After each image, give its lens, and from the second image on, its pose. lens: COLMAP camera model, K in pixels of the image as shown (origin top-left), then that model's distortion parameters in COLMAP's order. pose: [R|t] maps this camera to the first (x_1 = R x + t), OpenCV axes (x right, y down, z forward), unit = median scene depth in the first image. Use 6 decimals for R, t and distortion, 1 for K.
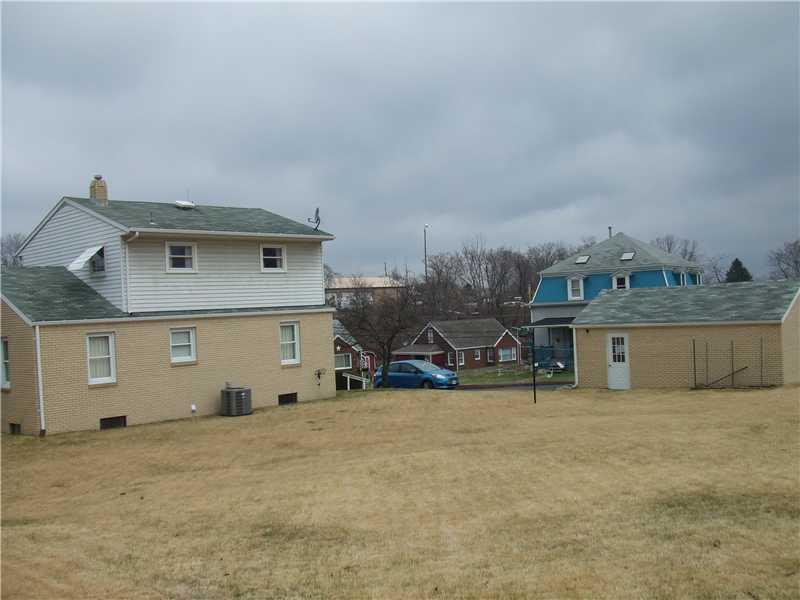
lens RADIAL K [[864.8, 0, 402.0], [0, 864.8, 304.0], [0, 0, 1]] dist [-0.049012, 0.000000]
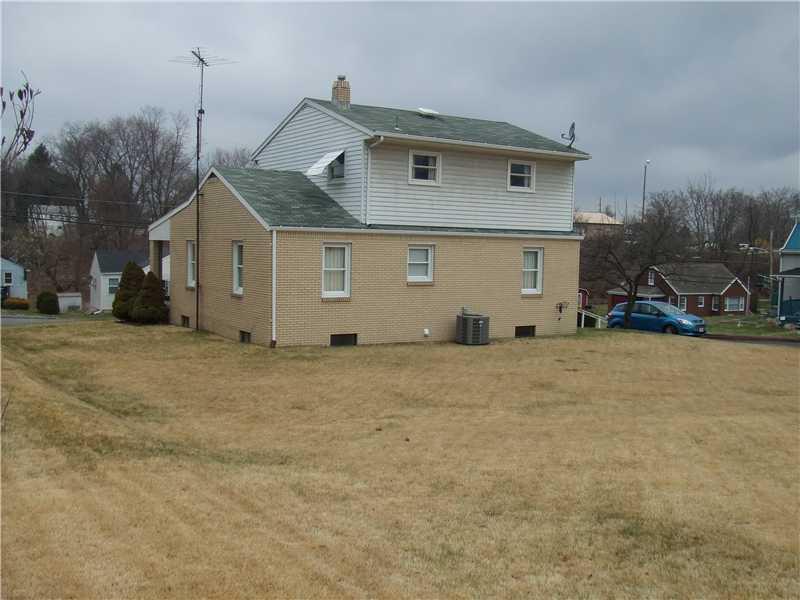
lens RADIAL K [[864.8, 0, 399.3], [0, 864.8, 297.0], [0, 0, 1]] dist [-0.049012, 0.000000]
pose [[0.969564, 0.085344, -0.229481, -0.059810], [-0.068908, 0.994512, 0.078723, 0.011883], [0.234940, -0.060514, 0.970124, 0.093371]]
